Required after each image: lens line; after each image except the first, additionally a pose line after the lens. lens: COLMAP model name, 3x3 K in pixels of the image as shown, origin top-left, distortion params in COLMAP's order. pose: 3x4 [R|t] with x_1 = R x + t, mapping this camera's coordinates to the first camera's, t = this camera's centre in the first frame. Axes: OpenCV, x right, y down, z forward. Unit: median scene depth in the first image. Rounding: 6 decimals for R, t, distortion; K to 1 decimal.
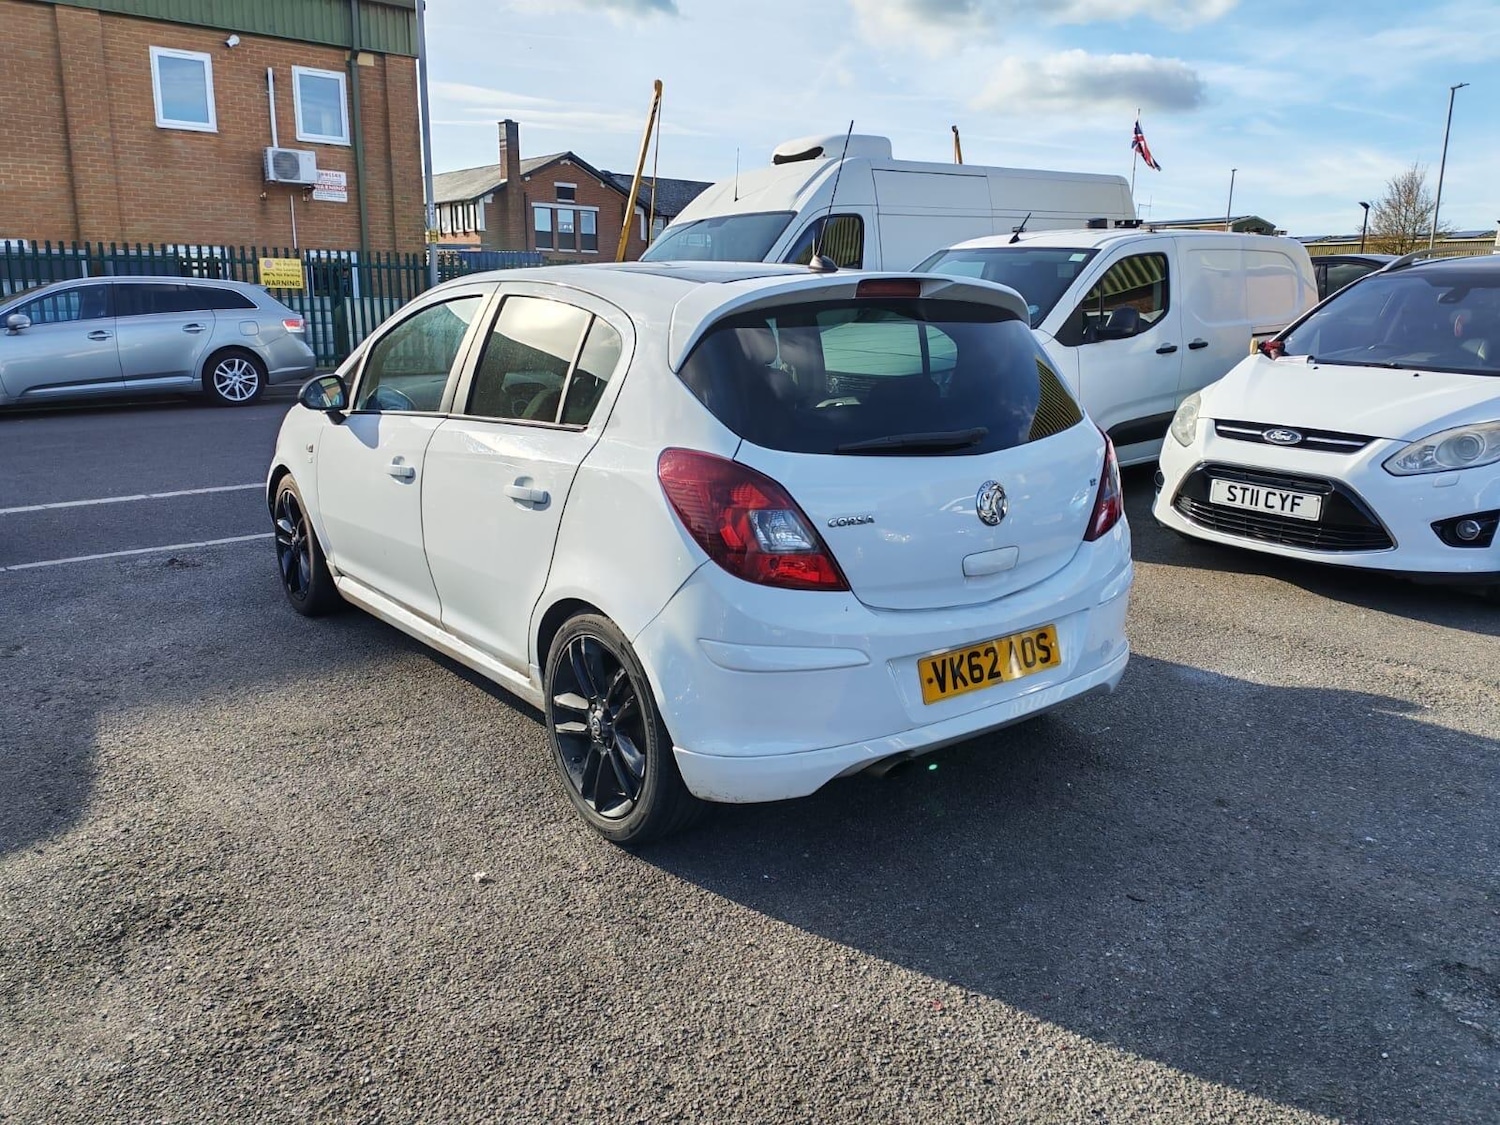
lens RADIAL K [[1136.3, 0, 748.6], [0, 1136.3, 540.7], [0, 0, 1]] dist [0.097462, -0.122969]
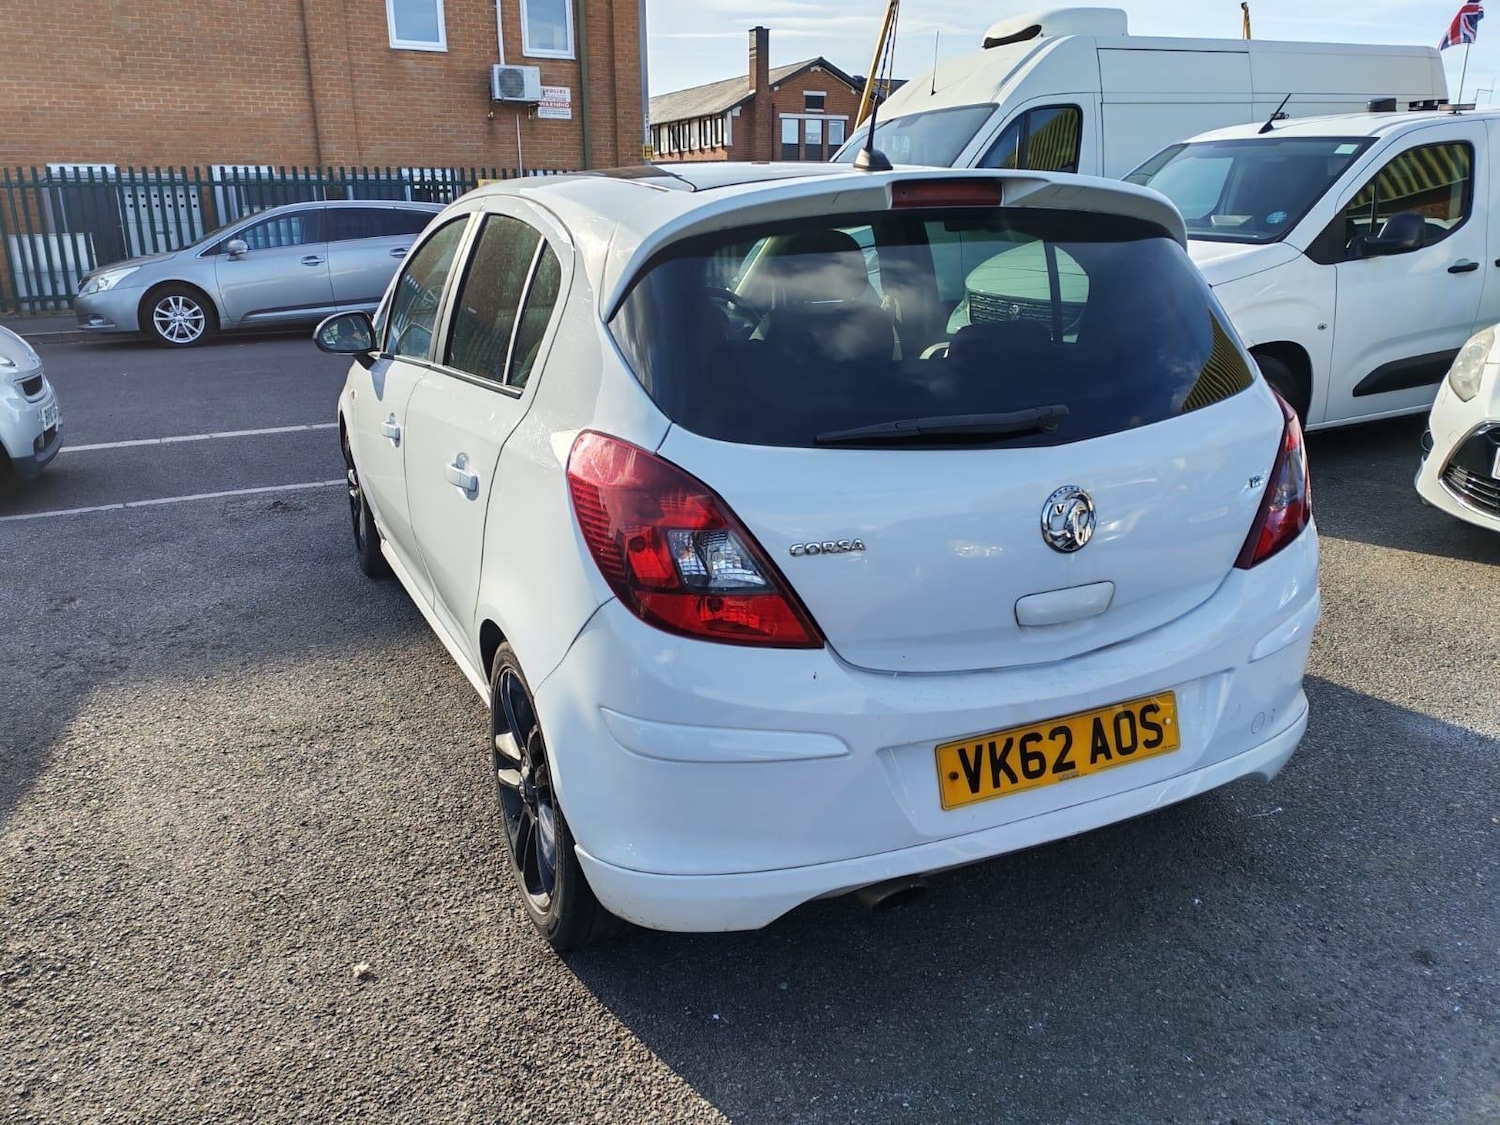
lens RADIAL K [[1137.6, 0, 742.6], [0, 1137.6, 564.9], [0, 0, 1]] dist [0.075724, -0.090078]
pose [[0.975467, 0.048594, -0.214714, 0.110193], [-0.029225, 0.995285, 0.092483, -0.040137], [0.218196, -0.083939, 0.972289, 0.194102]]
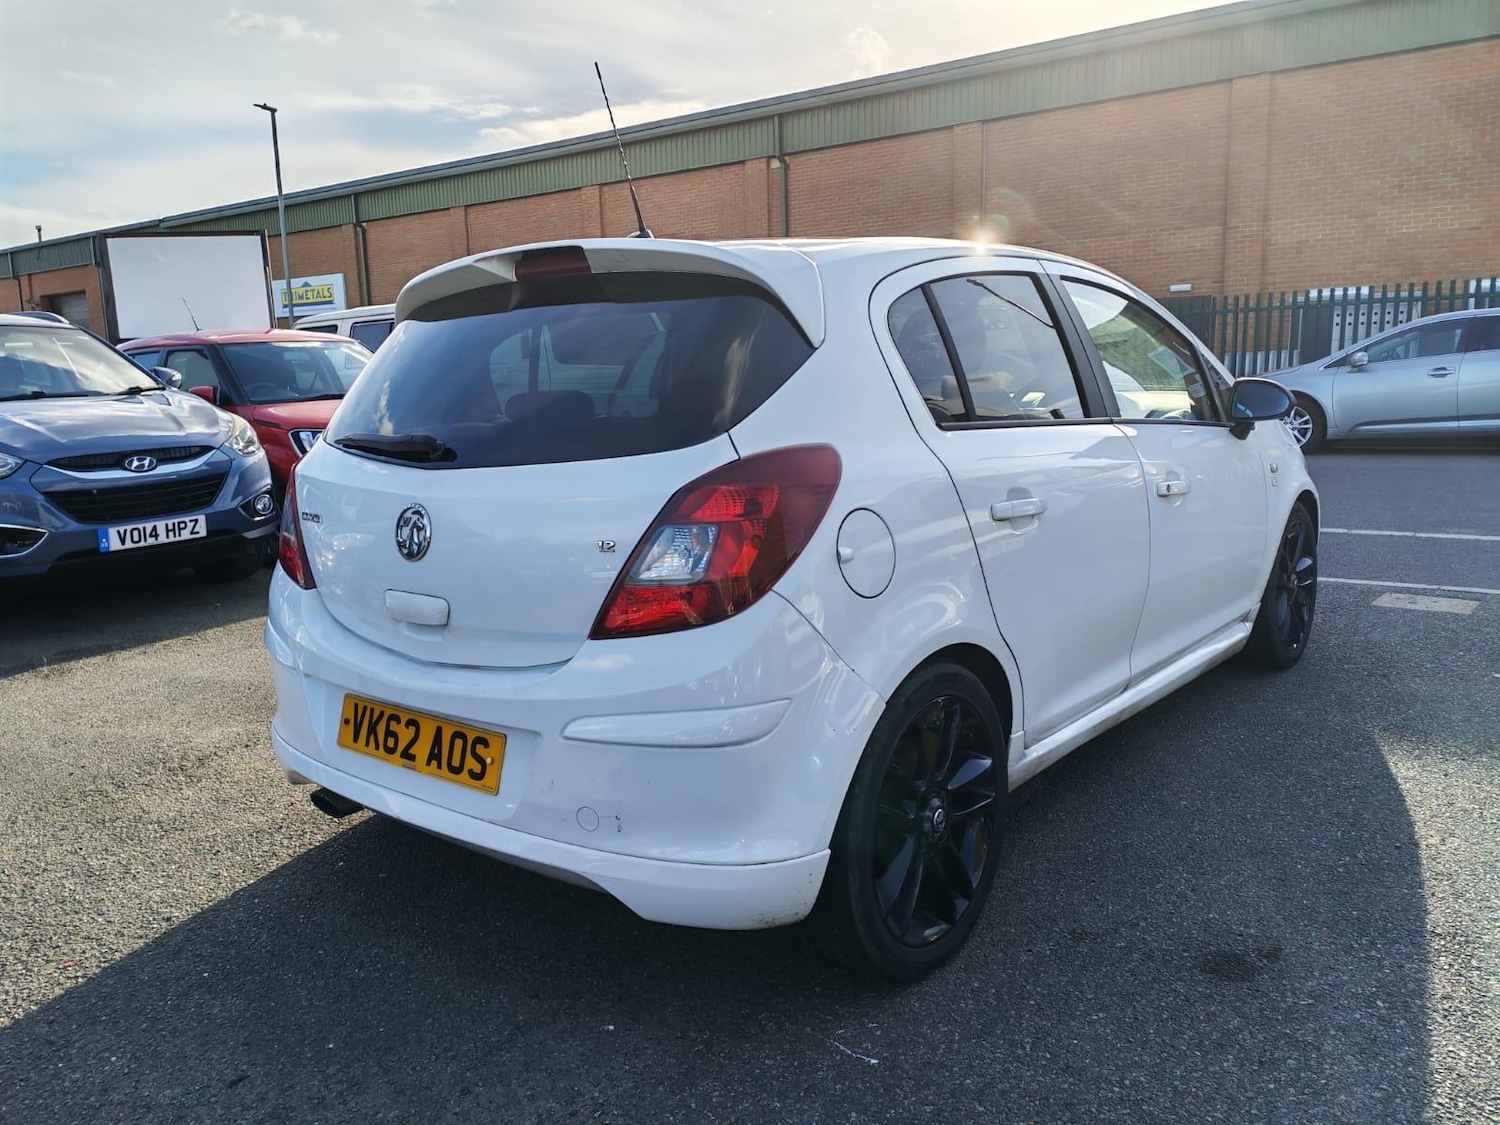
lens RADIAL K [[1136.3, 0, 748.6], [0, 1136.3, 540.7], [0, 0, 1]] dist [0.097462, -0.122969]
pose [[0.229487, 0.130688, -0.964498, 0.647544], [-0.171399, 0.980885, 0.092127, -0.087563], [0.958101, 0.144172, 0.247500, 0.658210]]
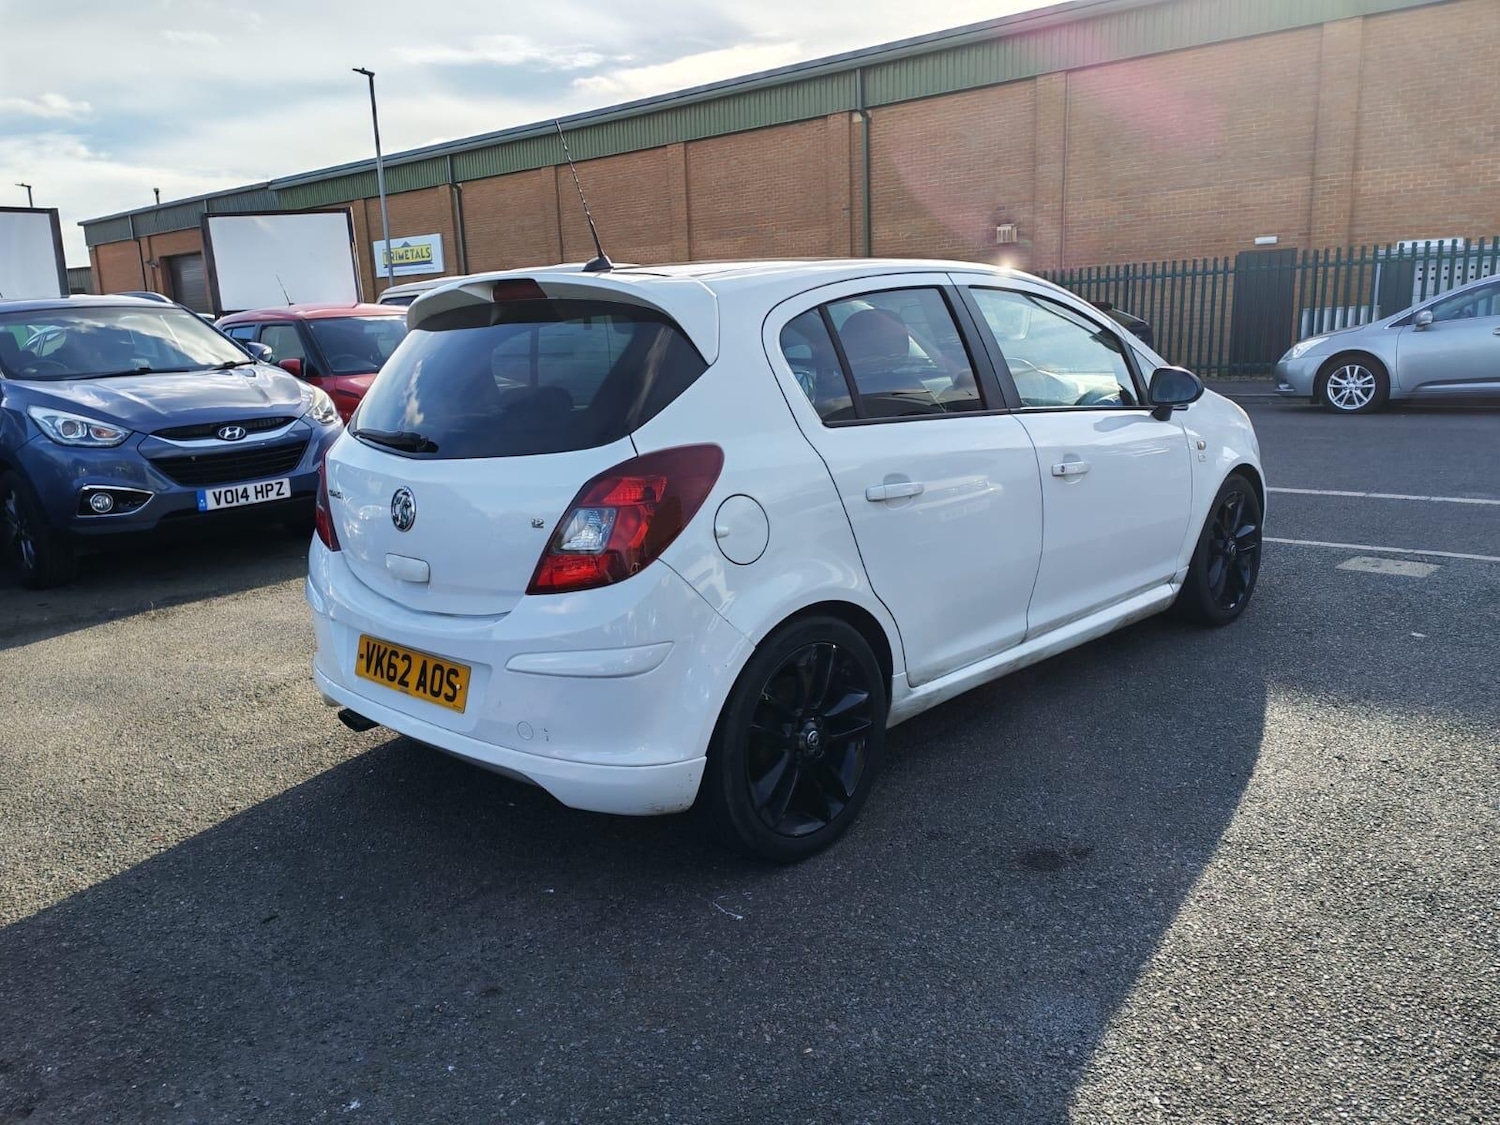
lens RADIAL K [[1139.2, 0, 759.0], [0, 1139.2, 548.2], [0, 0, 1]] dist [0.100693, -0.131215]
pose [[0.153092, 0.178230, -0.972007, 0.785976], [-0.167808, 0.974005, 0.152166, -0.128819], [0.973860, 0.139815, 0.179021, 0.721618]]
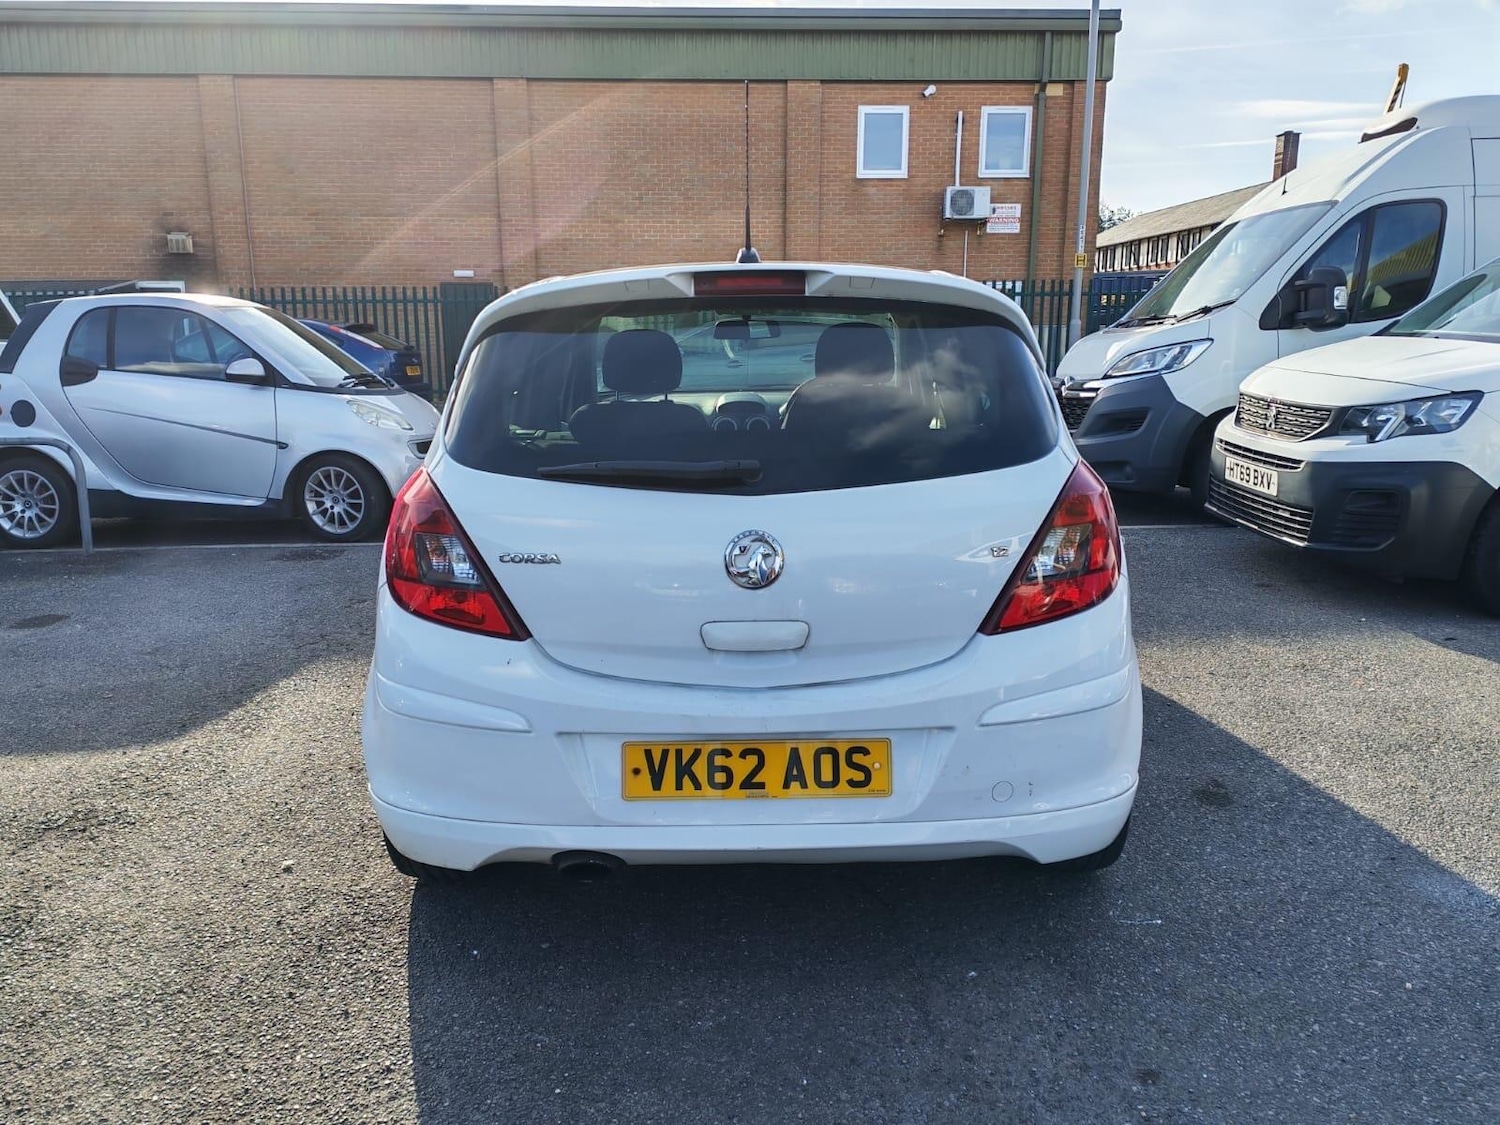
lens RADIAL K [[1136.3, 0, 748.6], [0, 1136.3, 540.7], [0, 0, 1]] dist [0.097462, -0.122969]
pose [[0.796347, 0.098317, -0.596795, 0.424388], [-0.113254, 0.993487, 0.012545, -0.034761], [0.594142, 0.057599, 0.802296, 0.248753]]
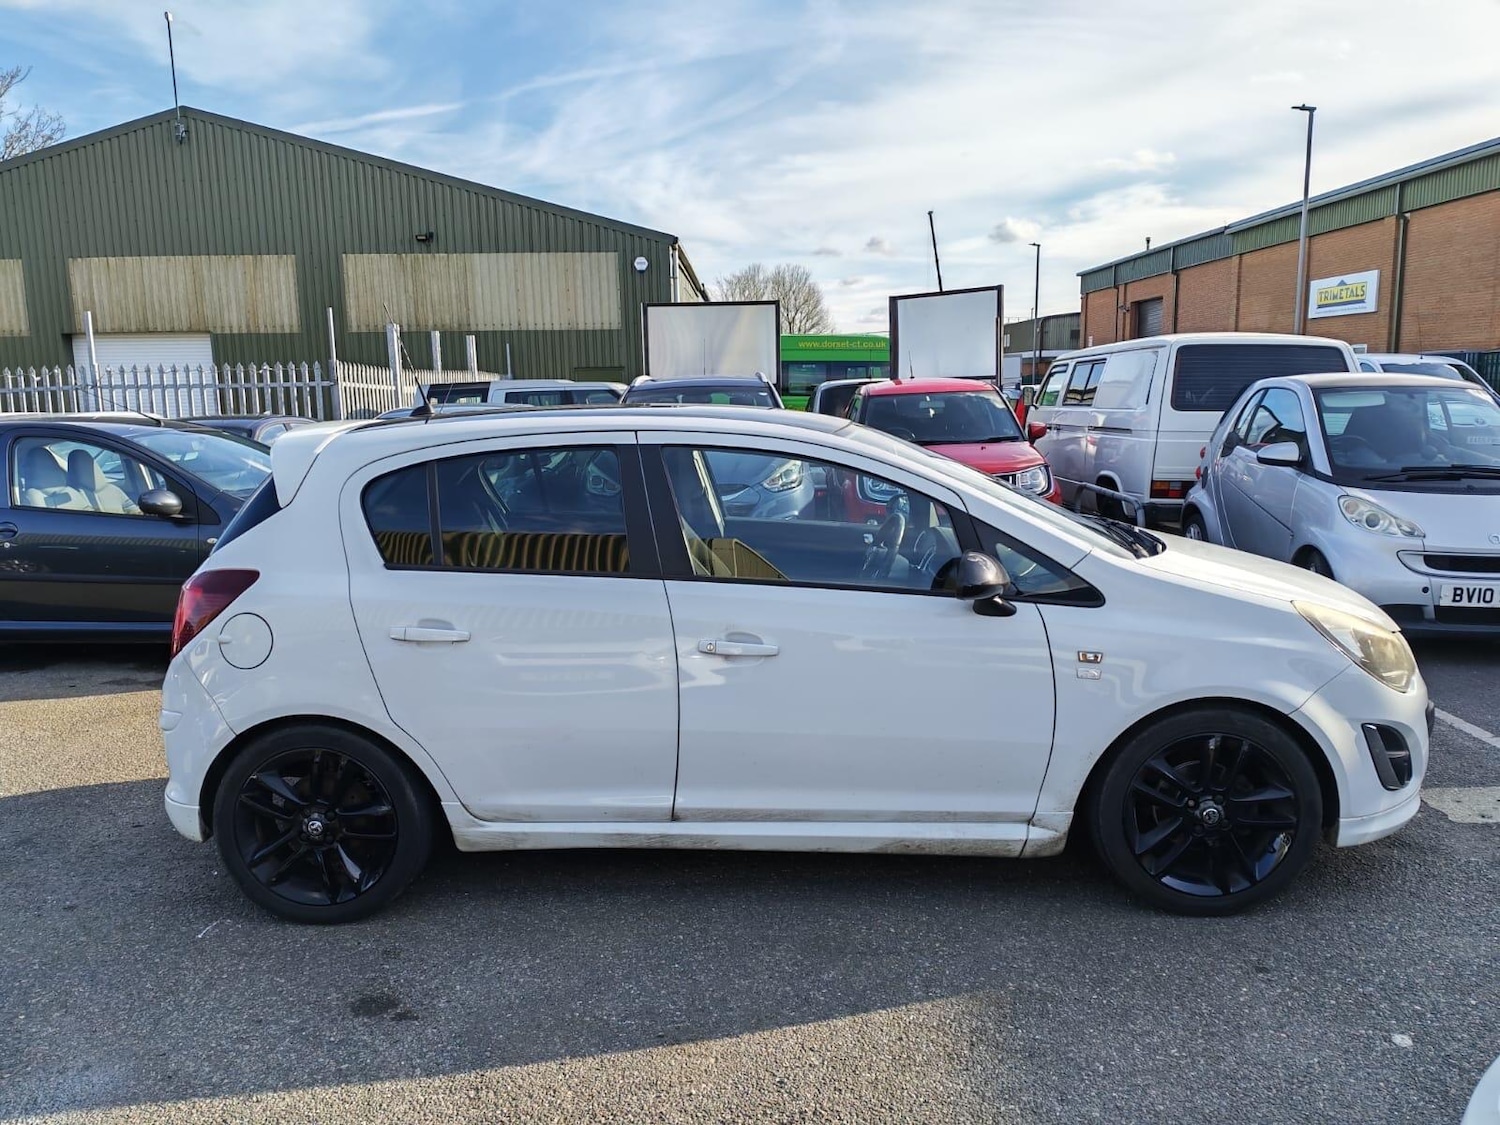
lens RADIAL K [[1137.6, 0, 742.6], [0, 1137.6, 564.9], [0, 0, 1]] dist [0.075724, -0.090078]
pose [[-0.645036, 0.124091, -0.754009, 0.567158], [-0.147772, 0.947845, 0.282407, -0.347612], [0.749728, 0.293584, -0.593057, 1.468499]]
